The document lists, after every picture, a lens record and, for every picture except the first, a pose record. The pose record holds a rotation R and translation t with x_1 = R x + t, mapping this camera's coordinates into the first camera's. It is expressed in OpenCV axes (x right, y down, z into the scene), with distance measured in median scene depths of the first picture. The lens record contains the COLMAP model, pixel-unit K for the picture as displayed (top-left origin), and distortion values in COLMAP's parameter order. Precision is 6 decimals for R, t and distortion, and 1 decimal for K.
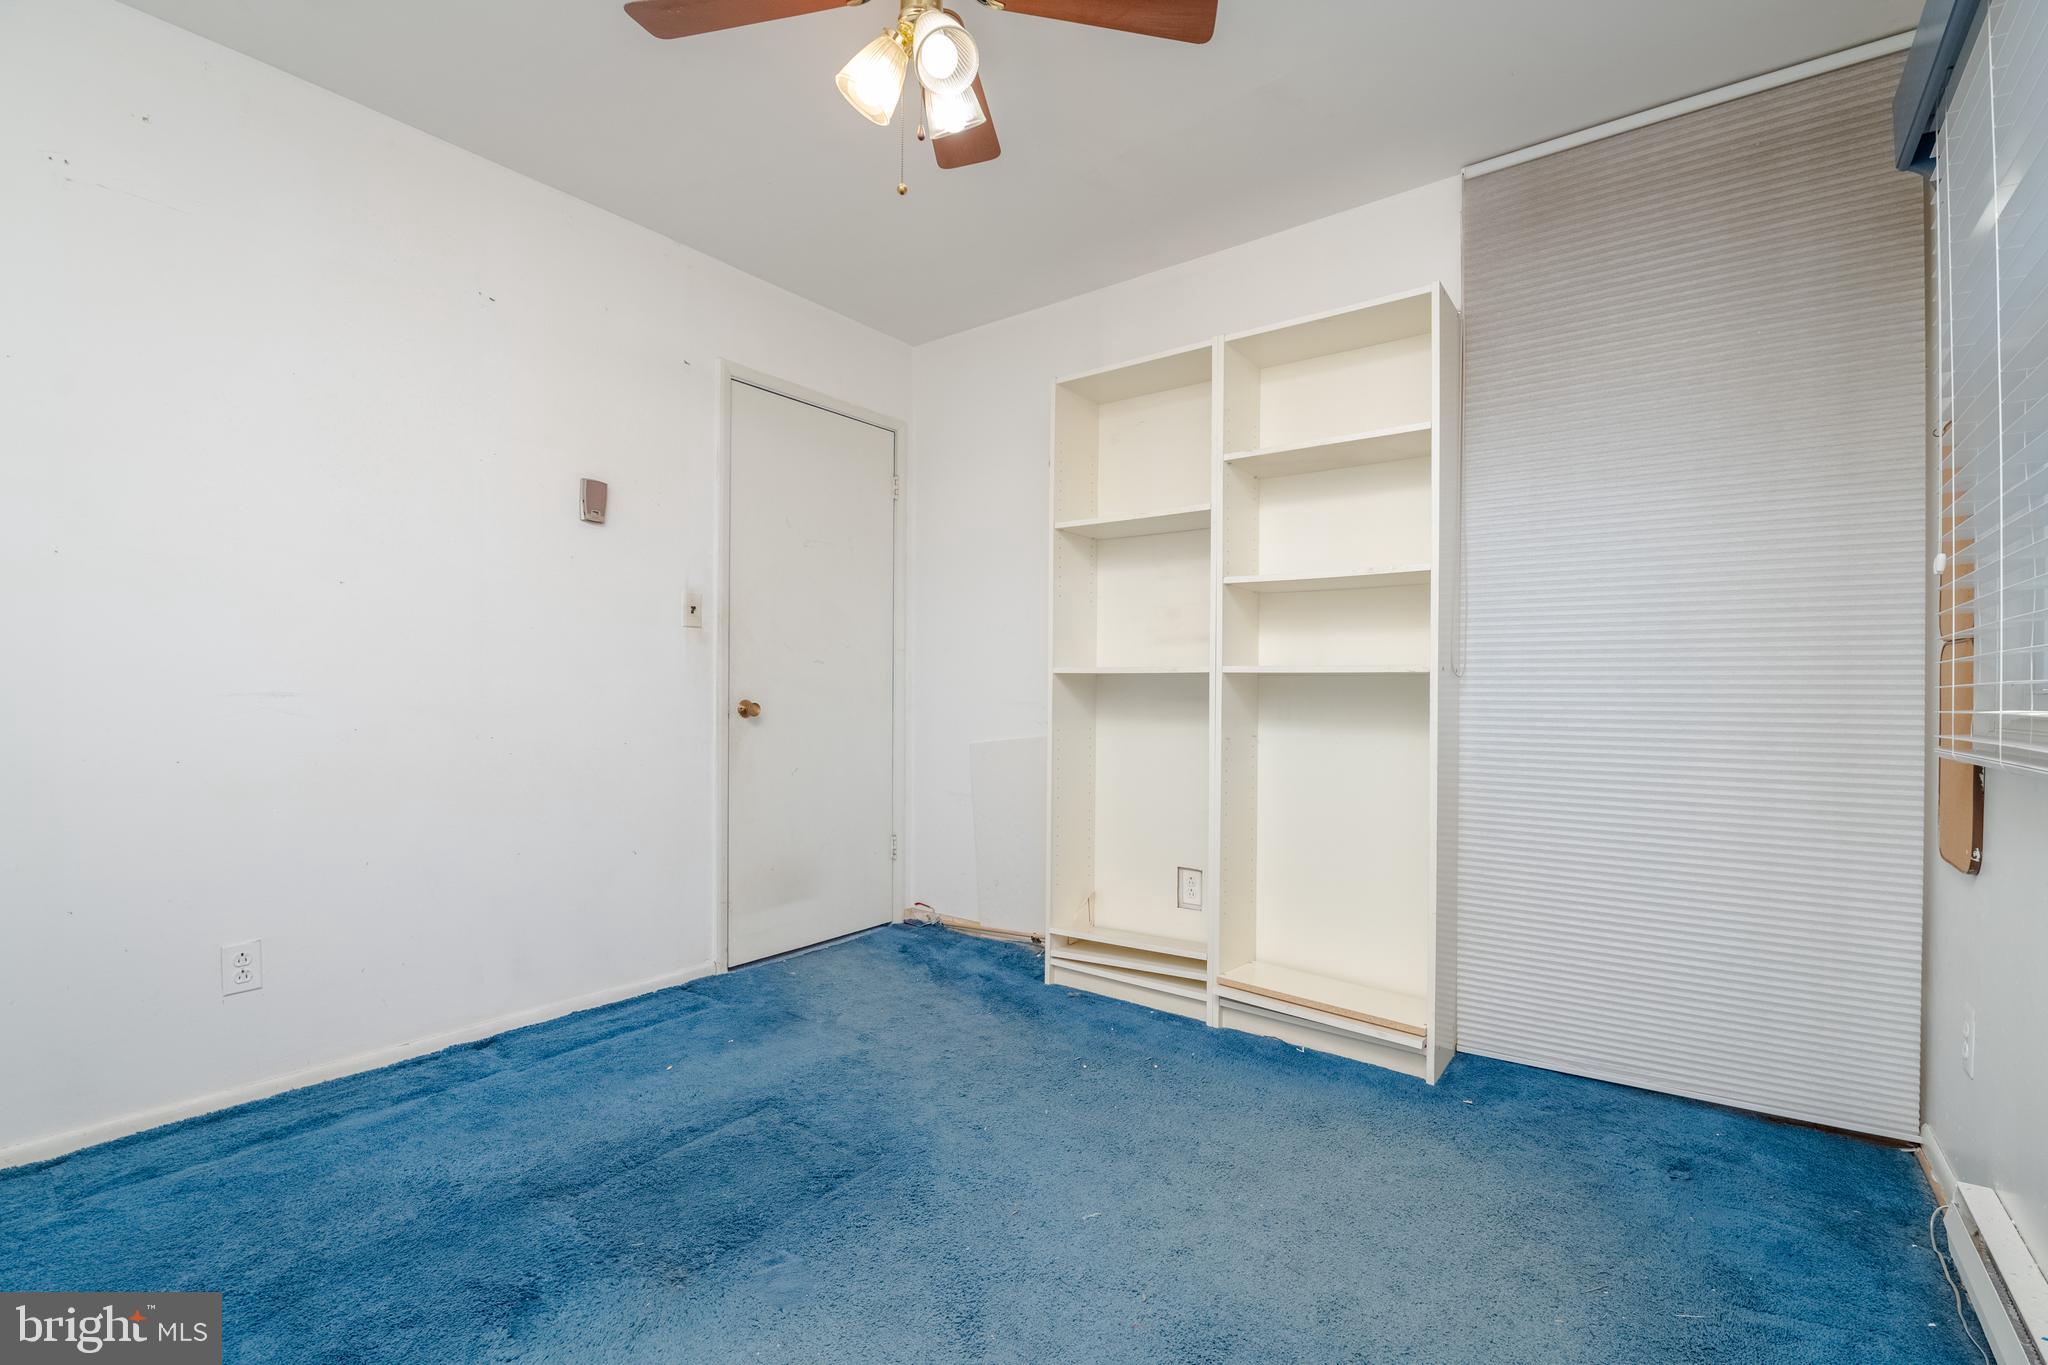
lens RADIAL K [[890.4, 0, 1029.2], [0, 890.4, 680.1], [0, 0, 1]] dist [-0.005450, -0.000743]
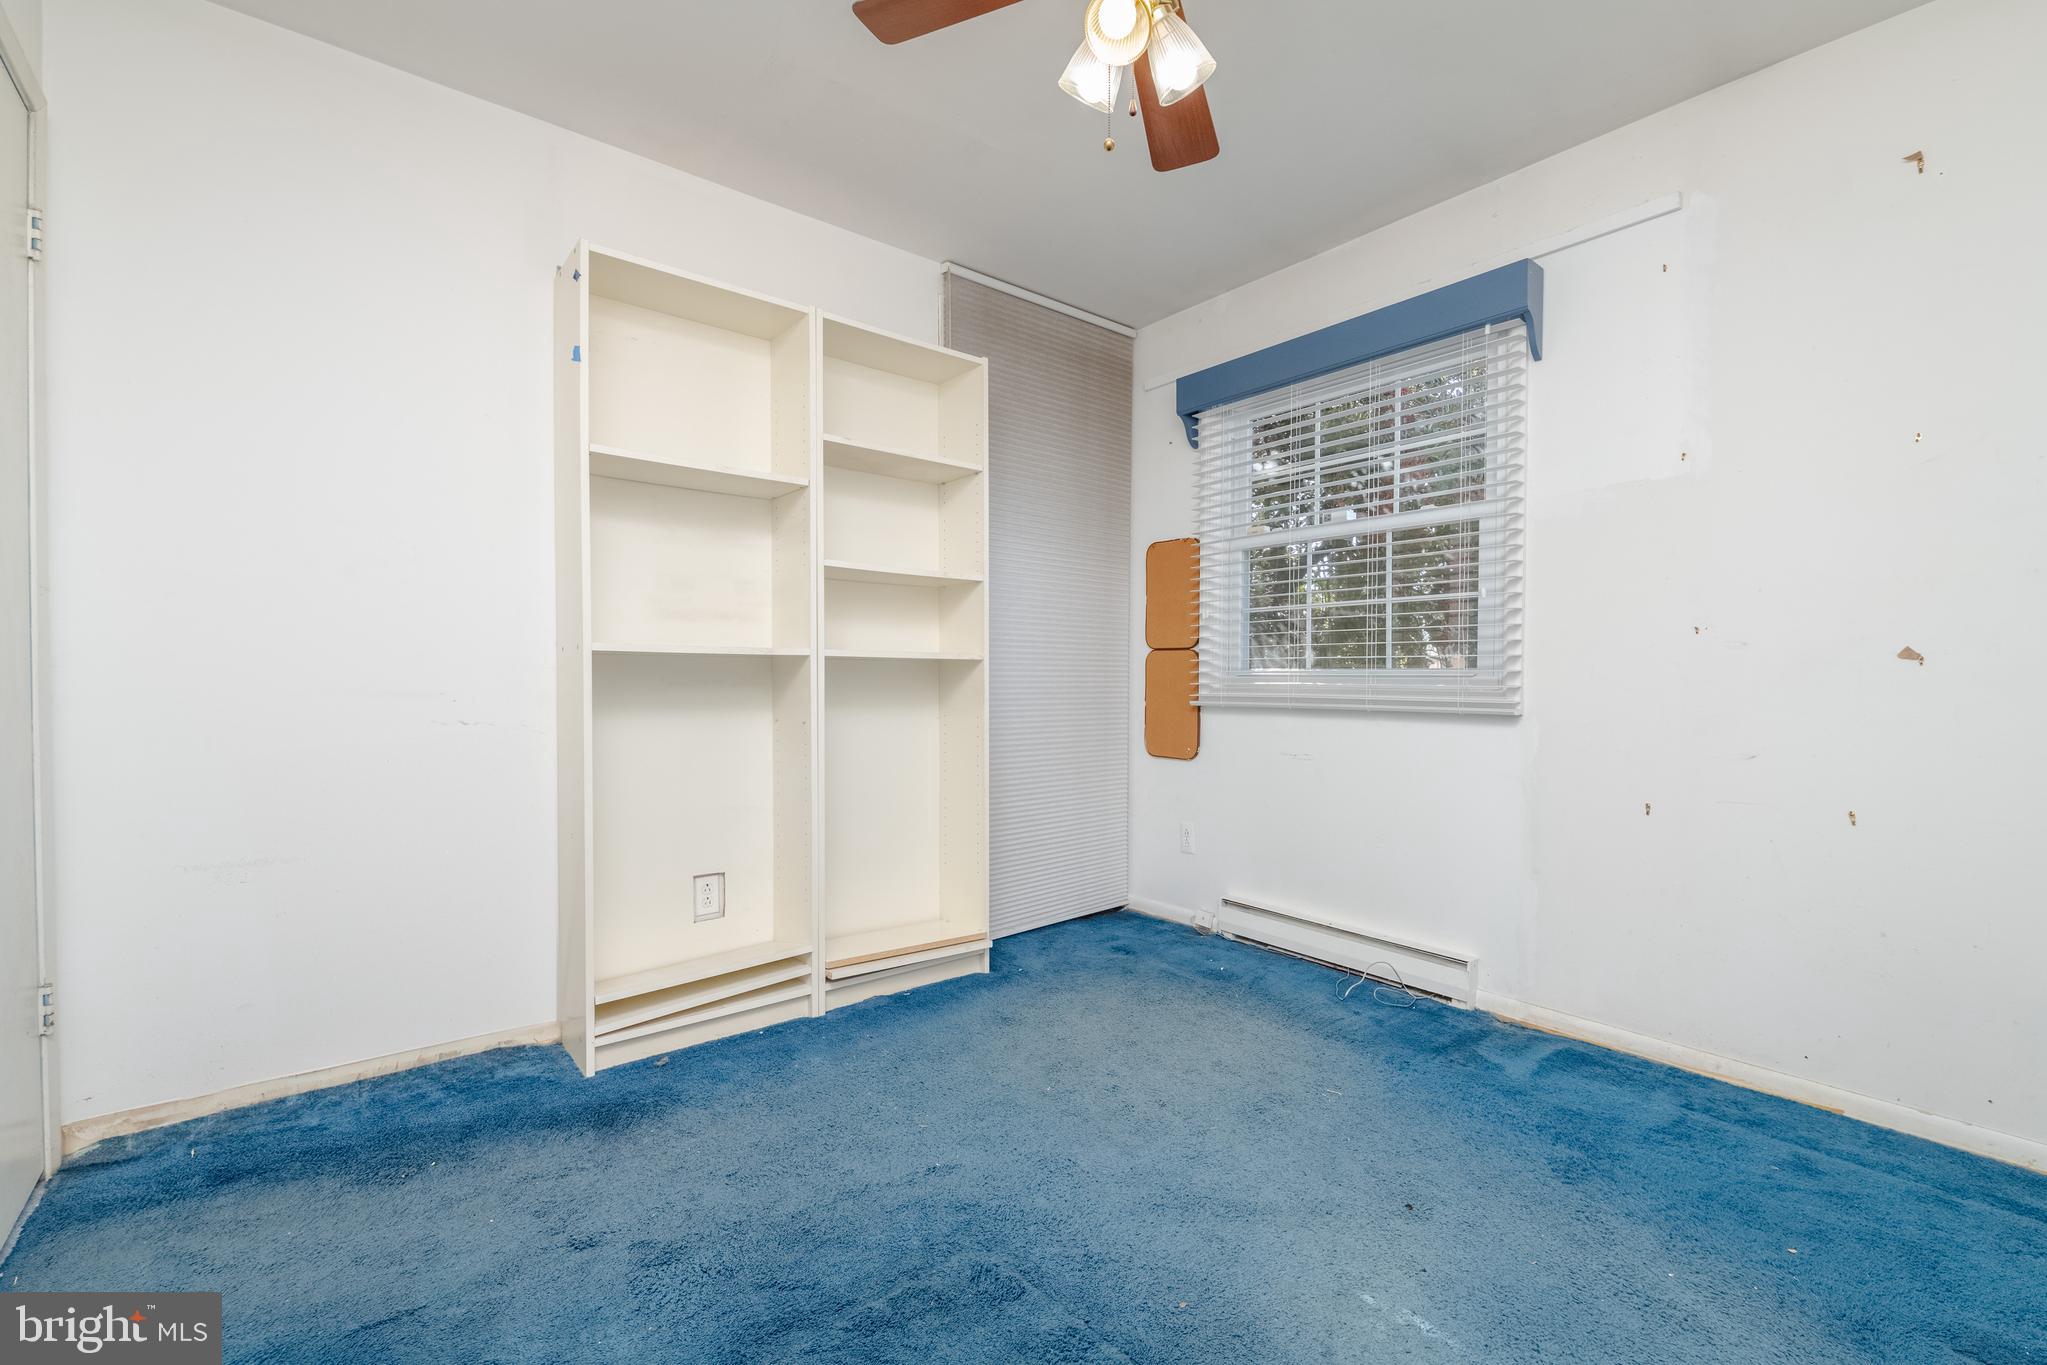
lens RADIAL K [[890.0, 0, 1028.5], [0, 890.0, 684.0], [0, 0, 1]] dist [-0.005450, -0.000743]
pose [[0.227664, -0.018337, 0.973567, -0.700979], [-0.007803, 0.999756, 0.020655, 0.000516], [-0.973709, -0.012299, 0.227465, 0.562202]]
